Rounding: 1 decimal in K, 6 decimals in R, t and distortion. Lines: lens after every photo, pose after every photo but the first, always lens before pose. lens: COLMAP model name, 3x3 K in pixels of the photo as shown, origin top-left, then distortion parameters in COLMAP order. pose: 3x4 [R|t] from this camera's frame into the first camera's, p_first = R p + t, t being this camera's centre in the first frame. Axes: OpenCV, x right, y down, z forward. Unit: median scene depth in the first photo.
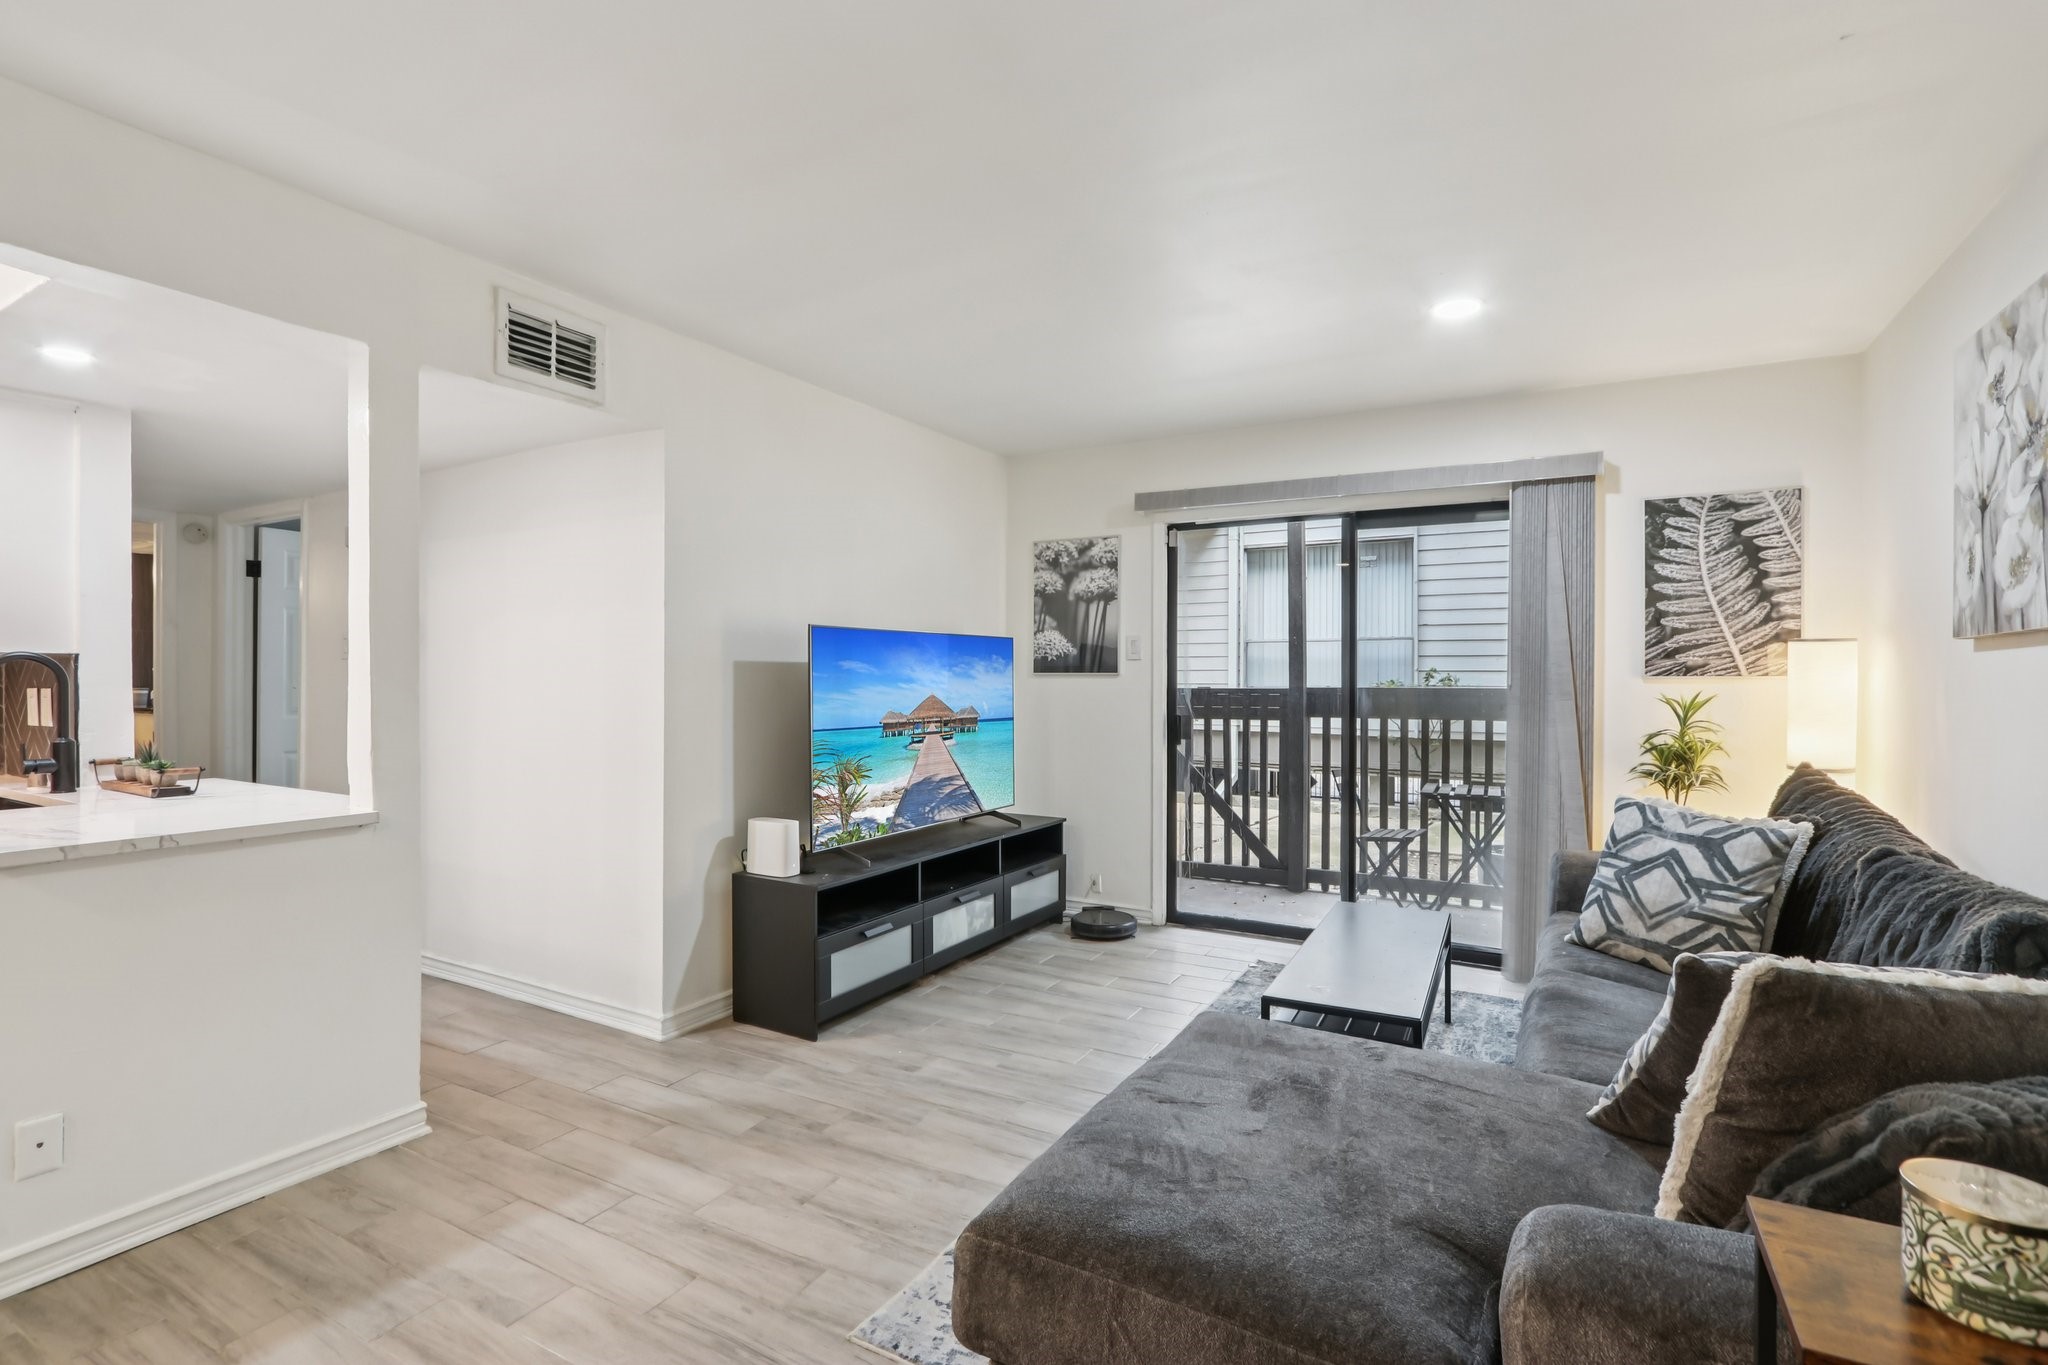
lens RADIAL K [[946.0, 0, 1024.0], [0, 946.0, 682.5], [0, 0, 1]] dist [-0.013796, -0.000194]
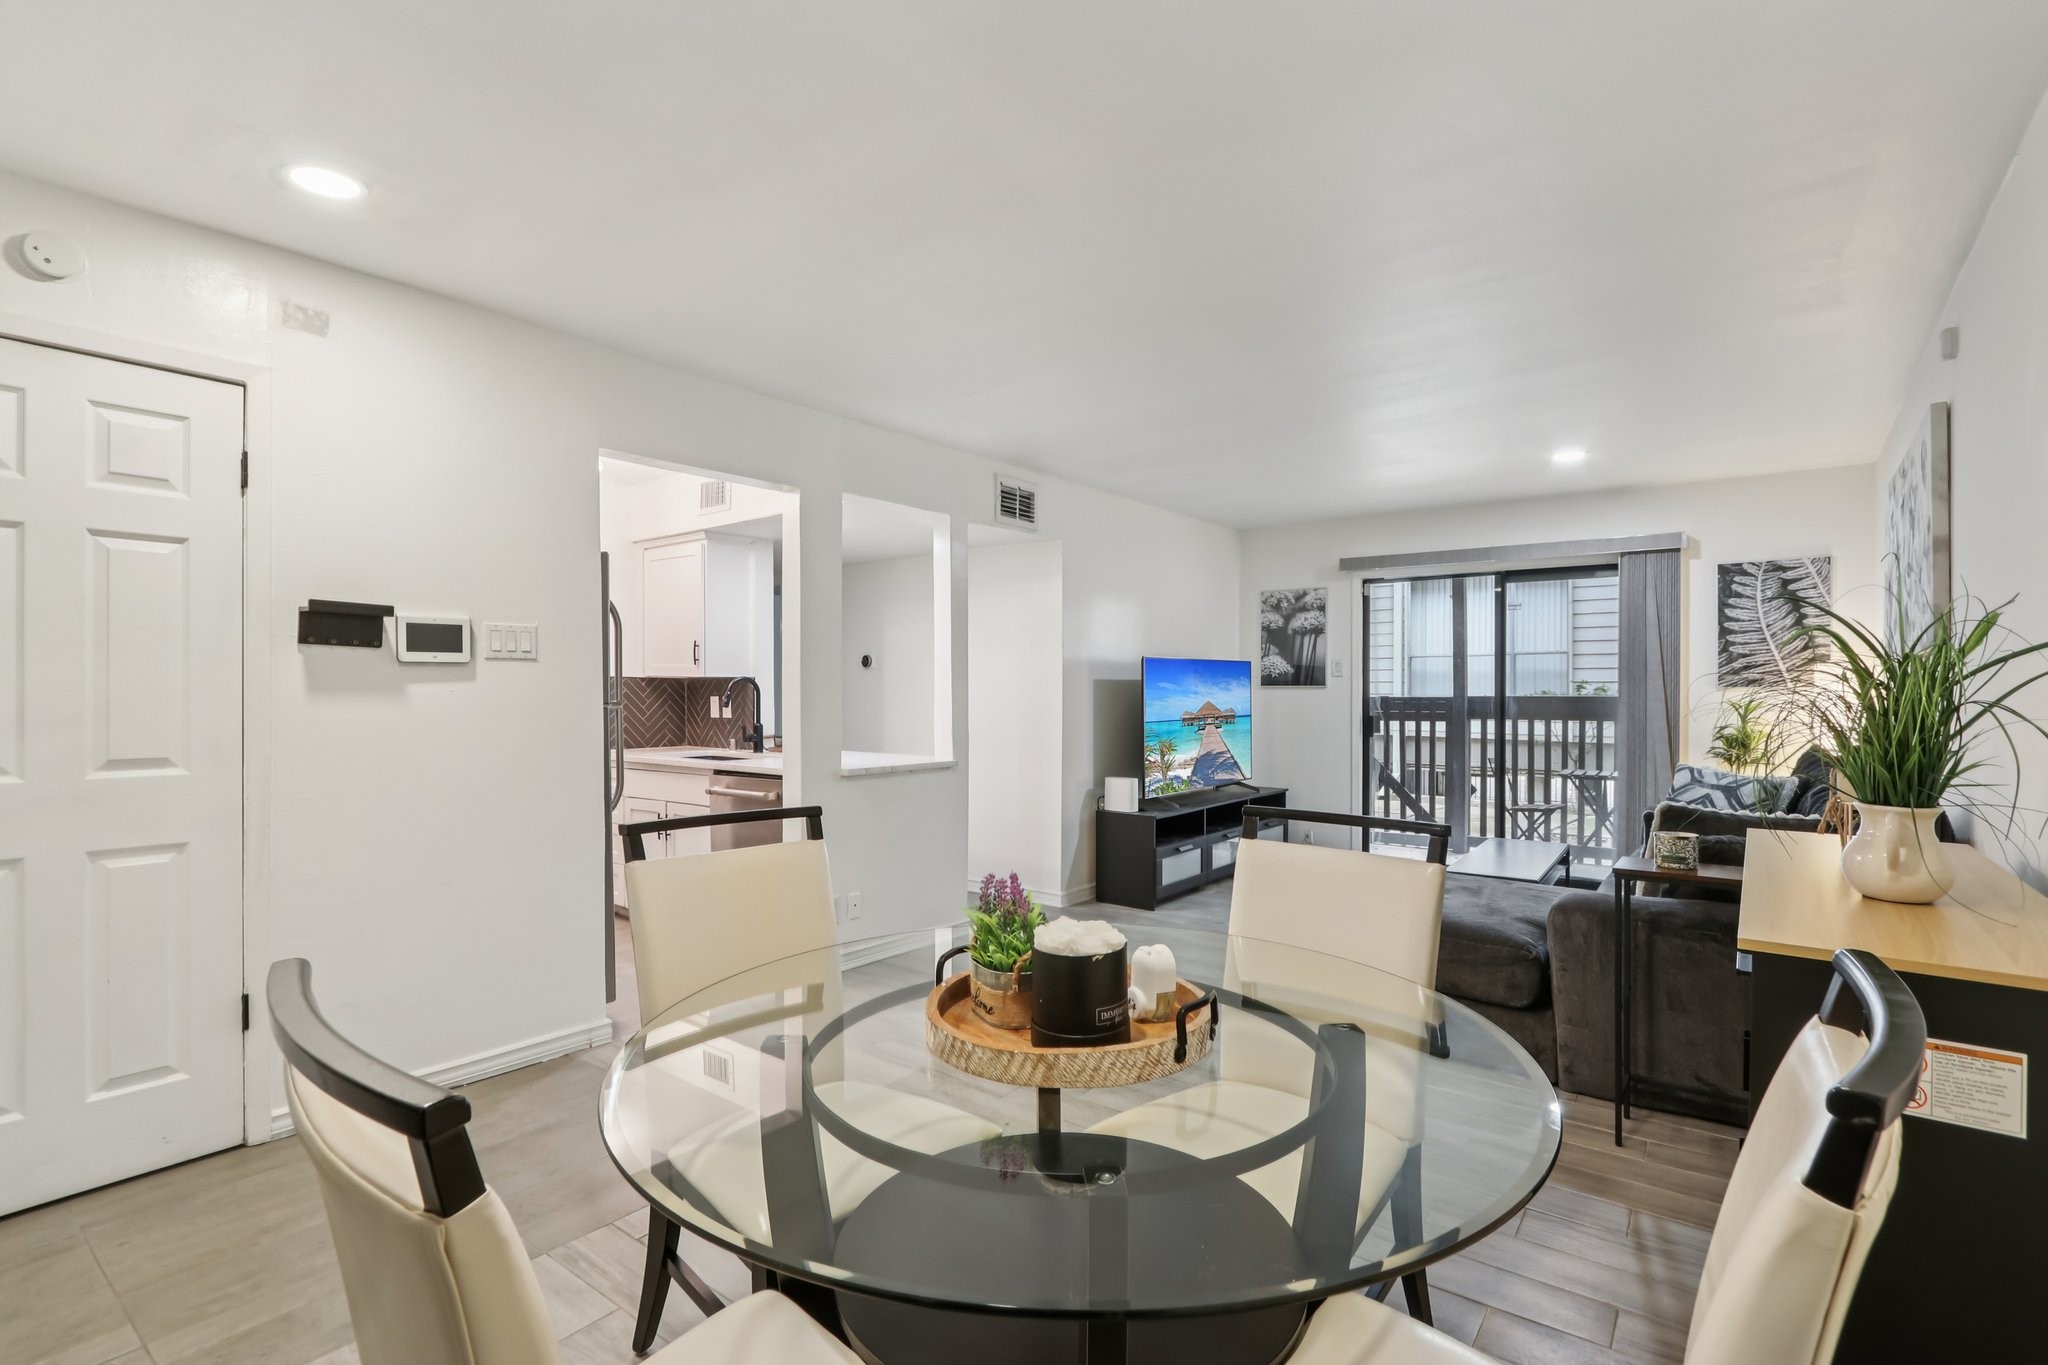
lens RADIAL K [[955.7, 0, 1028.4], [0, 955.7, 694.4], [0, 0, 1]] dist [-0.000570, -0.000146]
pose [[0.990530, -0.002237, -0.137275, -0.181812], [0.002331, 0.999997, 0.000522, 0.001266], [0.137273, -0.000837, 0.990533, -0.589420]]
